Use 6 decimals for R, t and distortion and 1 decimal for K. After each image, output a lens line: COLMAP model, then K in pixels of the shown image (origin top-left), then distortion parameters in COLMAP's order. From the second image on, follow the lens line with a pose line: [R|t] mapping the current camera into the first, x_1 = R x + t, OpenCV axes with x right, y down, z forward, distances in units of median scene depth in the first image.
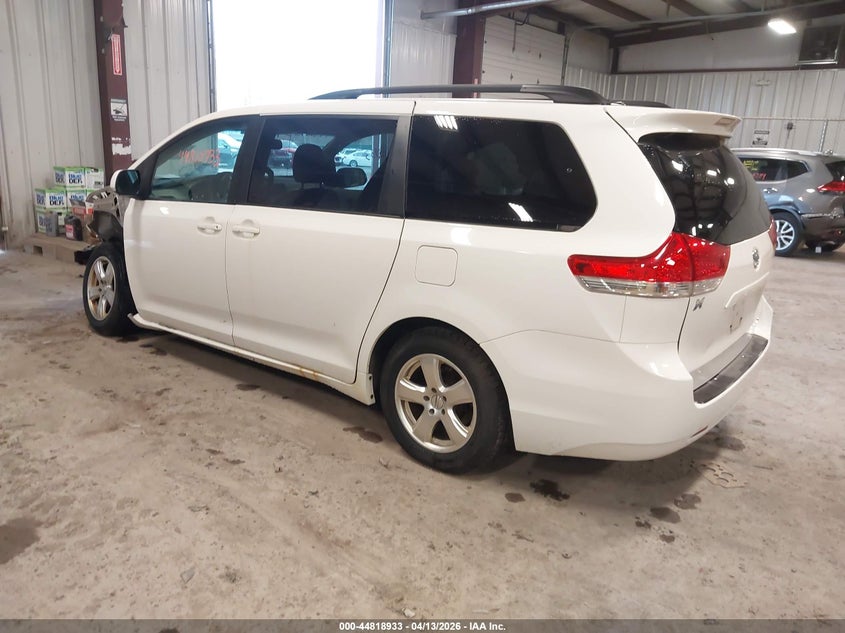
lens RADIAL K [[682.9, 0, 406.3], [0, 682.9, 315.8], [0, 0, 1]] dist [0.070428, -0.147949]
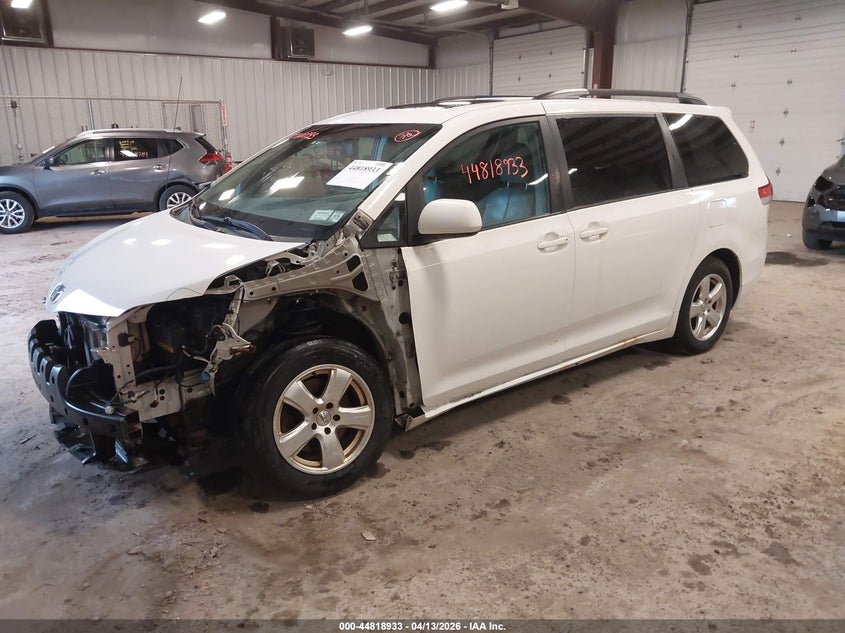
lens RADIAL K [[682.9, 0, 406.3], [0, 682.9, 315.8], [0, 0, 1]] dist [0.070428, -0.147949]
pose [[0.212120, -0.297962, 0.930711, -1.179905], [0.260089, 0.935248, 0.240136, -0.304220], [-0.941997, 0.191130, 0.275882, 0.950176]]
